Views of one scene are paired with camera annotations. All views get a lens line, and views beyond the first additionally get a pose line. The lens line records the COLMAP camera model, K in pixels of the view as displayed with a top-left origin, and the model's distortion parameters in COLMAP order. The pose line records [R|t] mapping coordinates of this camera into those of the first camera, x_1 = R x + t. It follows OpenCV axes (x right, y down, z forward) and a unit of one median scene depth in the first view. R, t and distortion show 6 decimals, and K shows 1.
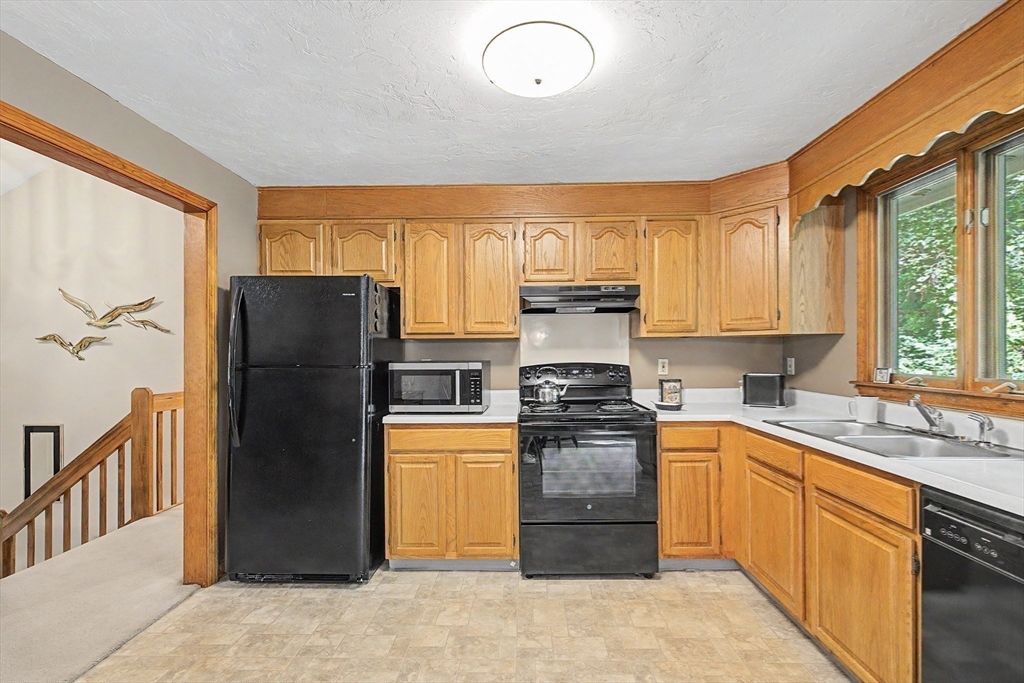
lens RADIAL K [[435.9, 0, 514.5], [0, 435.9, 353.0], [0, 0, 1]] dist [-0.001232, -0.000244]
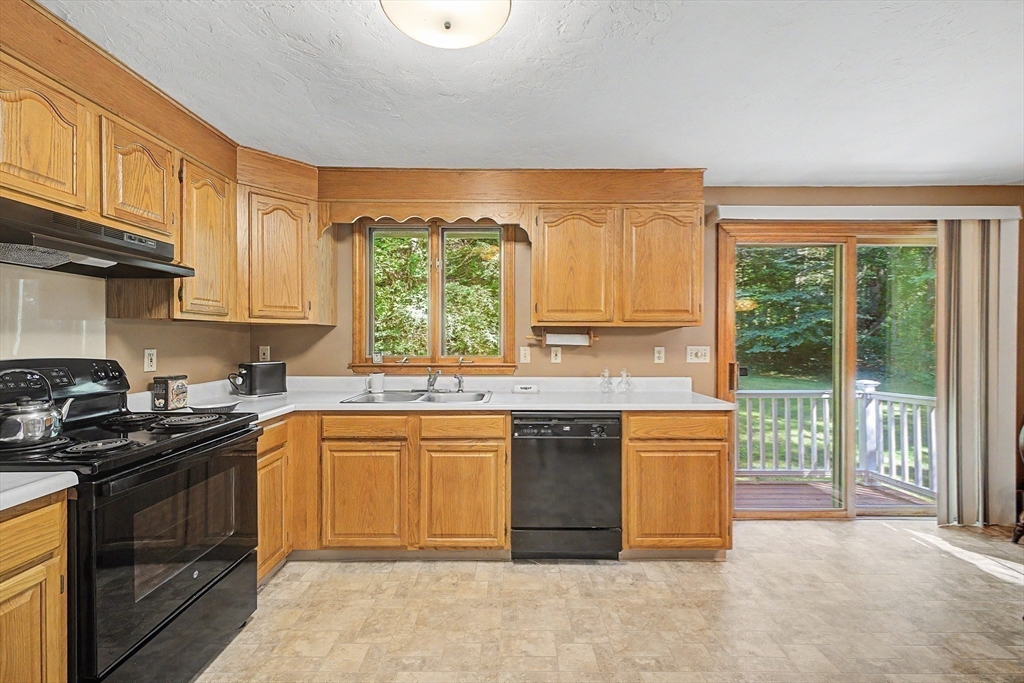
lens RADIAL K [[437.7, 0, 512.0], [0, 437.7, 341.5], [0, 0, 1]] dist [0.002629, 0.000102]
pose [[-0.014208, 0.000573, 0.999899, -0.503280], [-0.002615, 0.999996, -0.000610, -0.000422], [-0.999896, -0.002623, -0.014206, 0.529643]]
